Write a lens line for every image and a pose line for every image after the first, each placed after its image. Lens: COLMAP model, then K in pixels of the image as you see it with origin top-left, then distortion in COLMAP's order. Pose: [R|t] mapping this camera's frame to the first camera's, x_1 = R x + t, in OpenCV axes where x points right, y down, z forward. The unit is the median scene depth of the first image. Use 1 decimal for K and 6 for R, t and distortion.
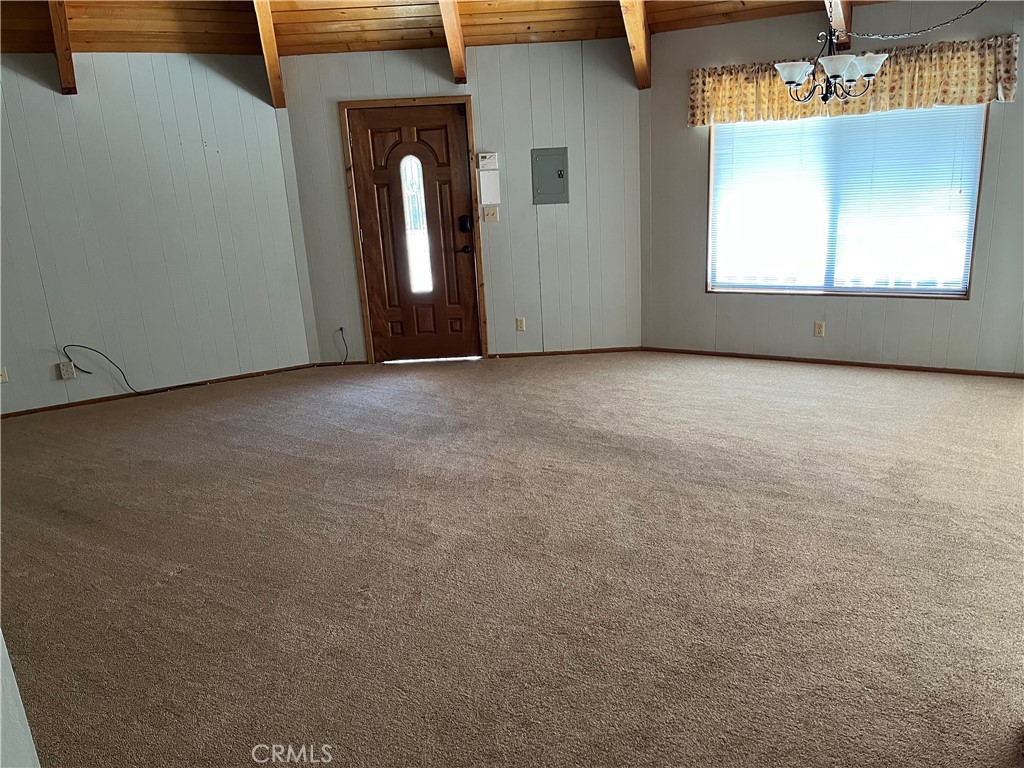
lens RADIAL K [[787.0, 0, 517.5], [0, 787.0, 387.6], [0, 0, 1]] dist [0.104702, -0.121832]
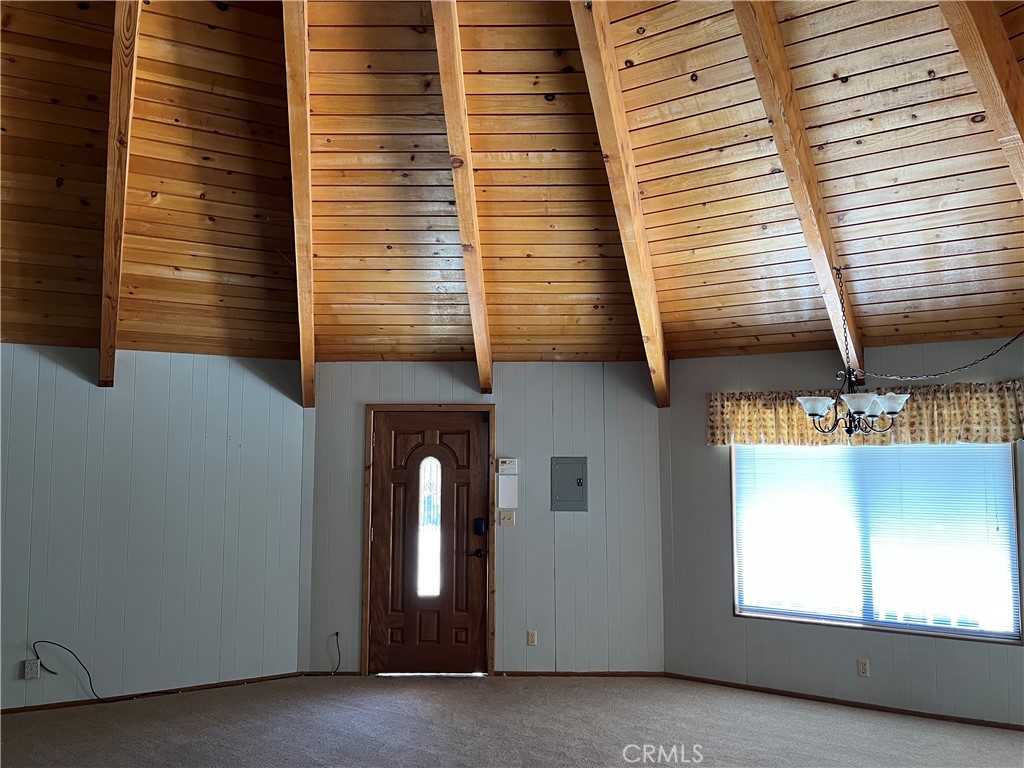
lens RADIAL K [[777.5, 0, 517.8], [0, 777.5, 394.4], [0, 0, 1]] dist [0.083324, -0.115043]
pose [[0.998447, 0.051931, -0.020160, -0.009656], [-0.055704, 0.934118, -0.352592, -0.025936], [0.000522, 0.353168, 0.935560, 0.054163]]
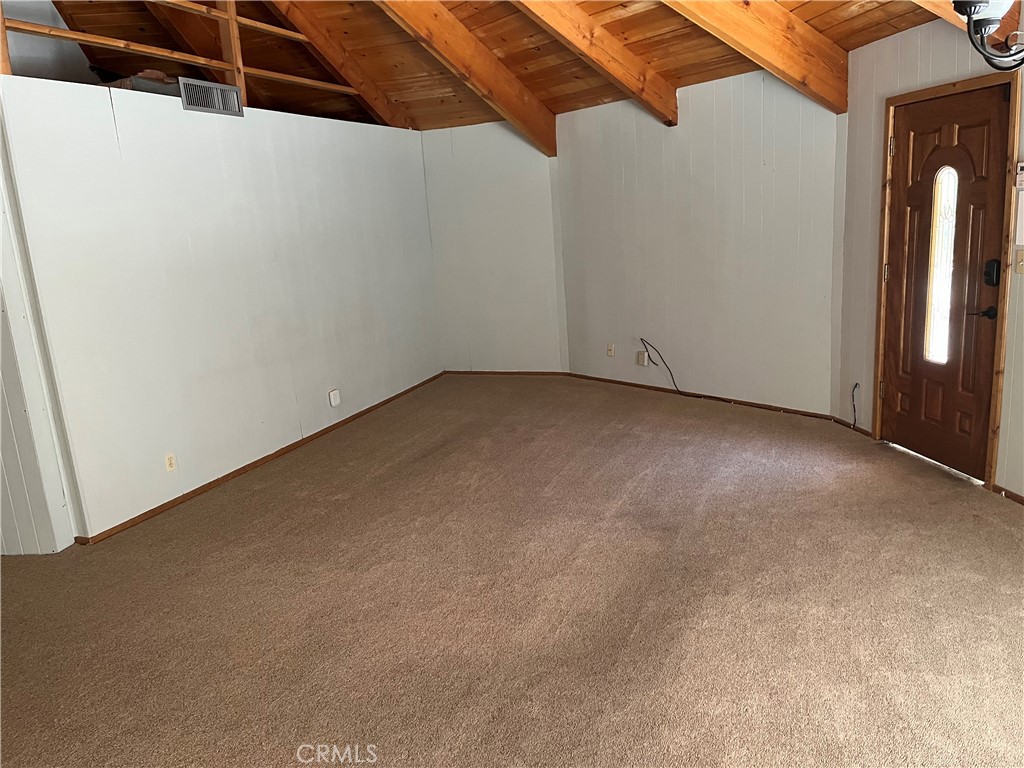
lens RADIAL K [[777.5, 0, 517.8], [0, 777.5, 394.4], [0, 0, 1]] dist [0.083324, -0.115043]
pose [[0.174818, 0.264569, -0.948389, 0.511148], [-0.211081, 0.950898, 0.226359, -0.186996], [0.961709, 0.160615, 0.222080, 0.543474]]
